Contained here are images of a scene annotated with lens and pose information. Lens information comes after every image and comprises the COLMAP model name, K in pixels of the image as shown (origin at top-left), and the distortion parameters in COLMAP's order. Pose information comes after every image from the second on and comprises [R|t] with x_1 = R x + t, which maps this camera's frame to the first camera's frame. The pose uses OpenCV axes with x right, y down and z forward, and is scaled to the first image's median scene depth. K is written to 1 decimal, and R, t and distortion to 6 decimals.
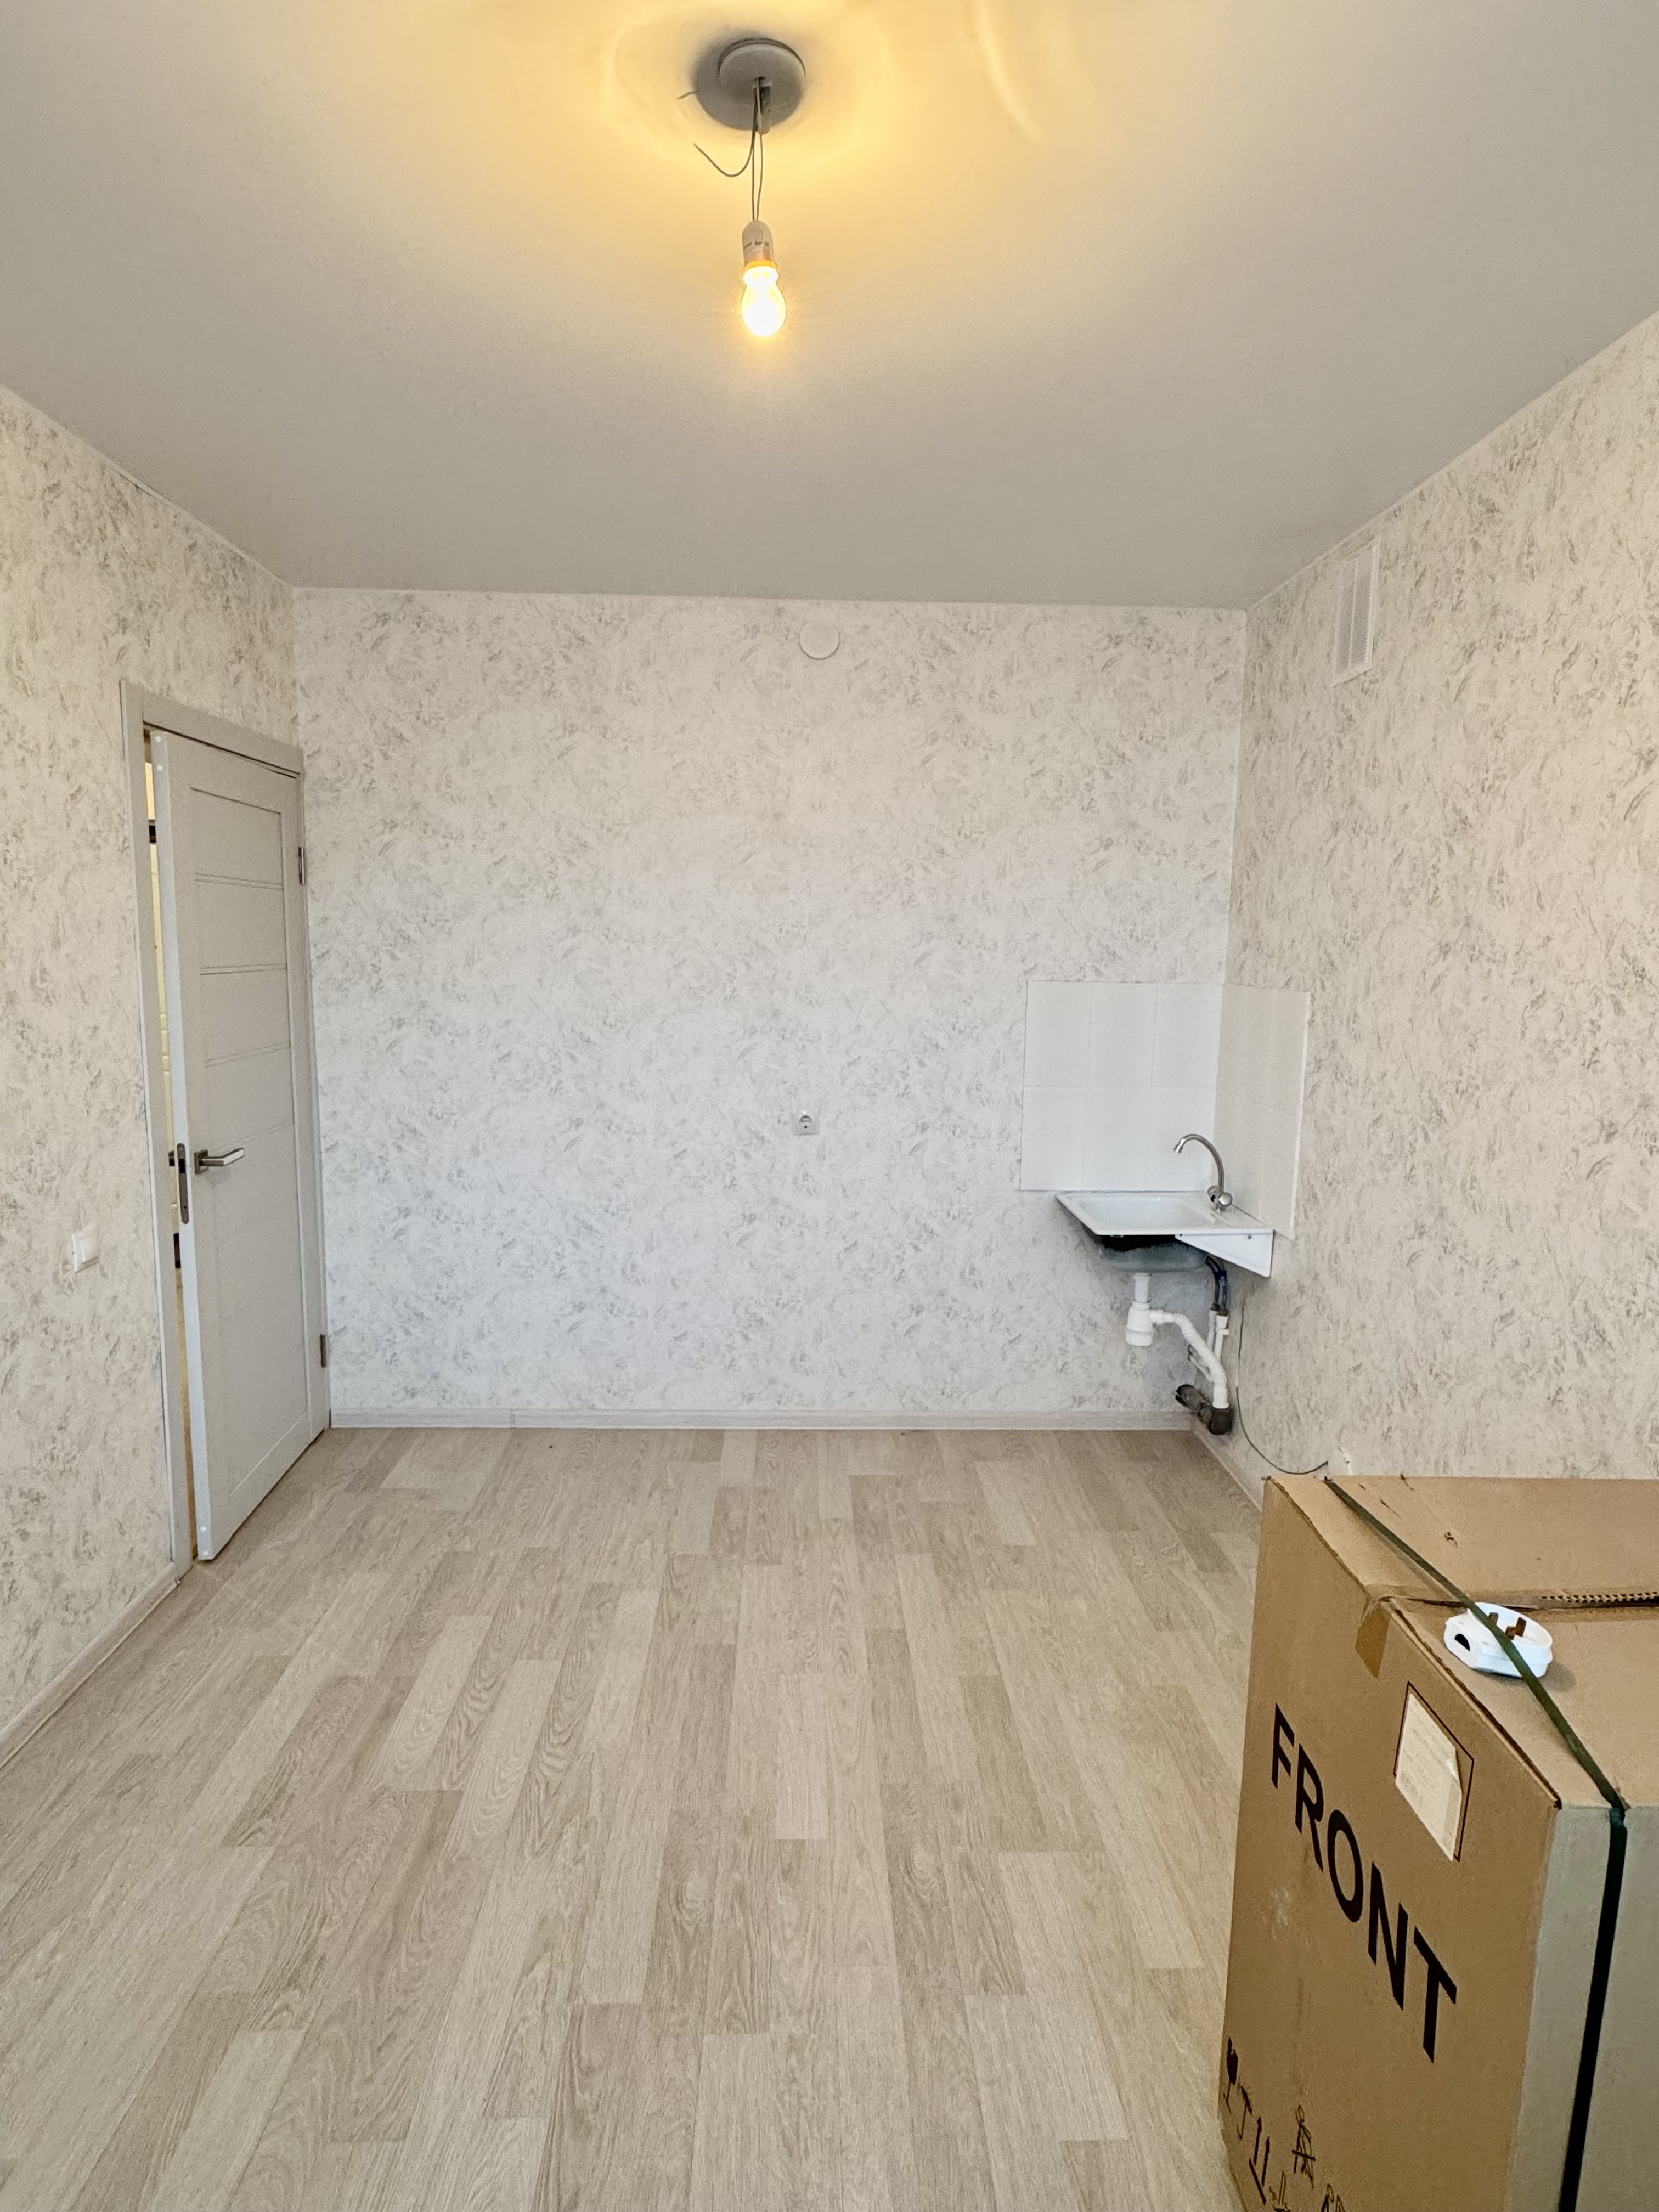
lens RADIAL K [[1145.3, 0, 833.8], [0, 1145.3, 1094.2], [0, 0, 1]] dist [-0.000561, -0.000041]
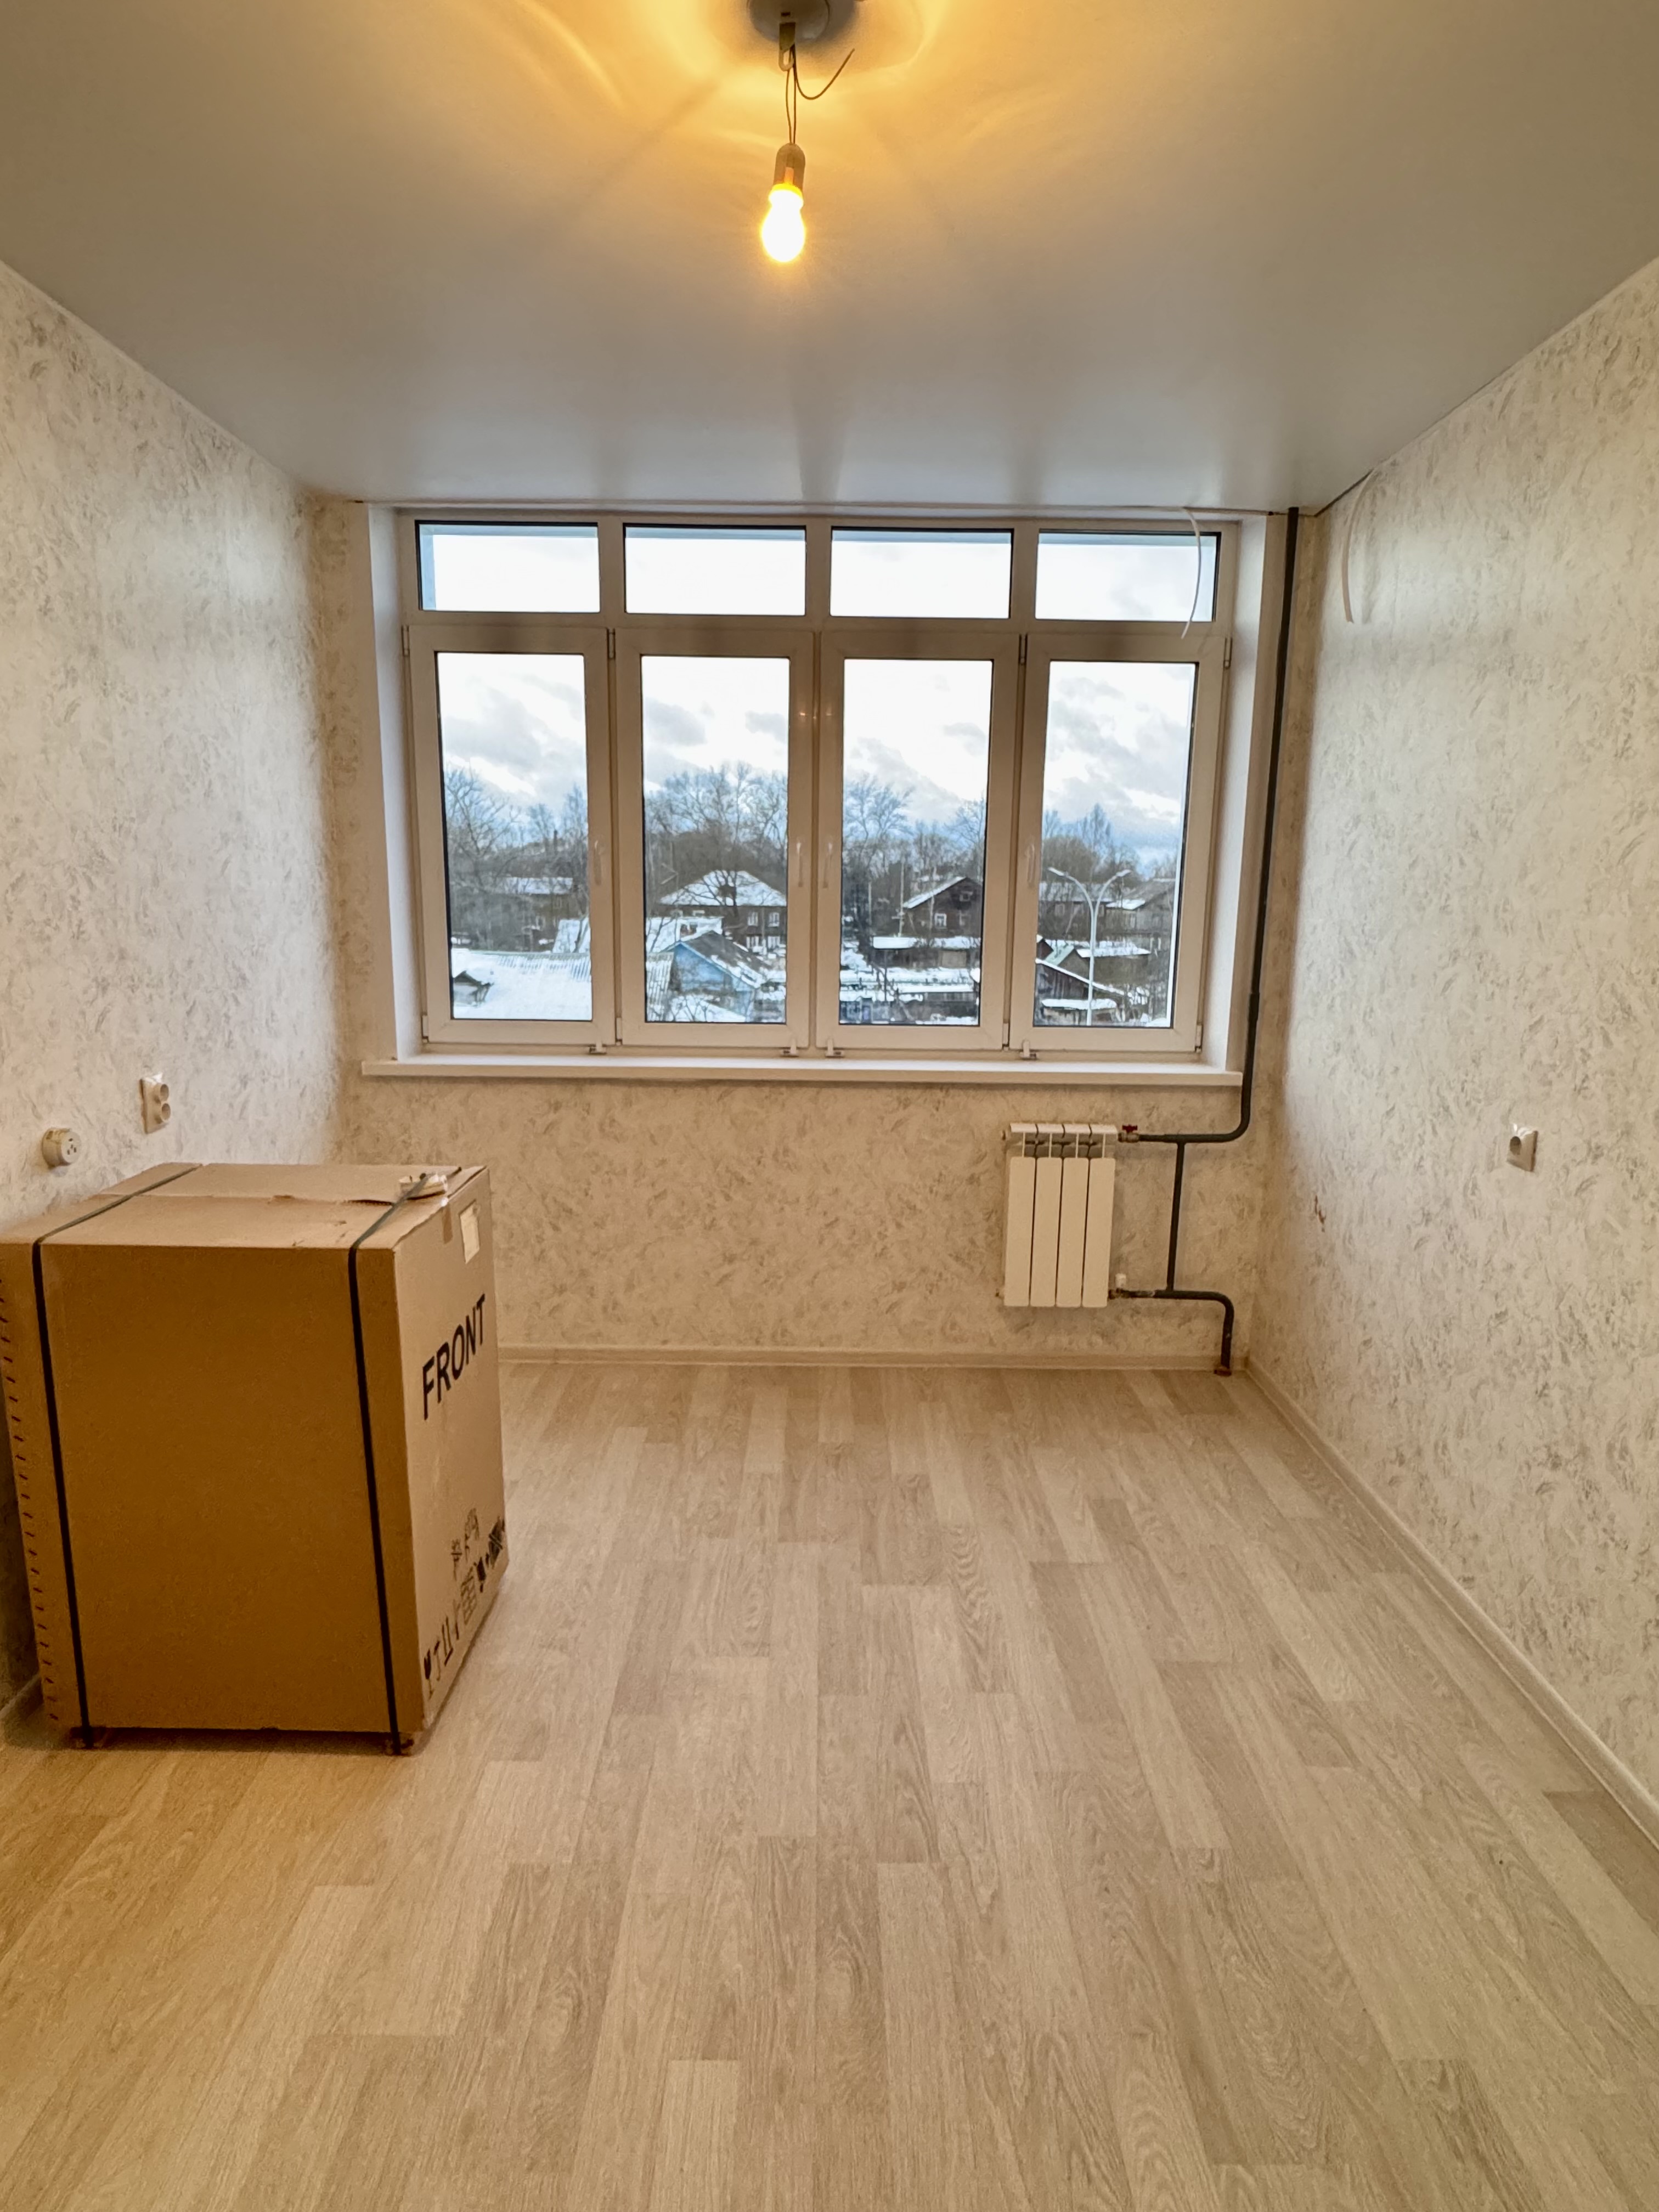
lens RADIAL K [[1145.3, 0, 833.8], [0, 1145.3, 1094.2], [0, 0, 1]] dist [-0.000561, -0.000041]
pose [[-0.999269, -0.033765, 0.017935, -0.119229], [-0.026423, 0.948942, 0.314342, -0.211299], [-0.027633, 0.313638, -0.949140, 1.732390]]
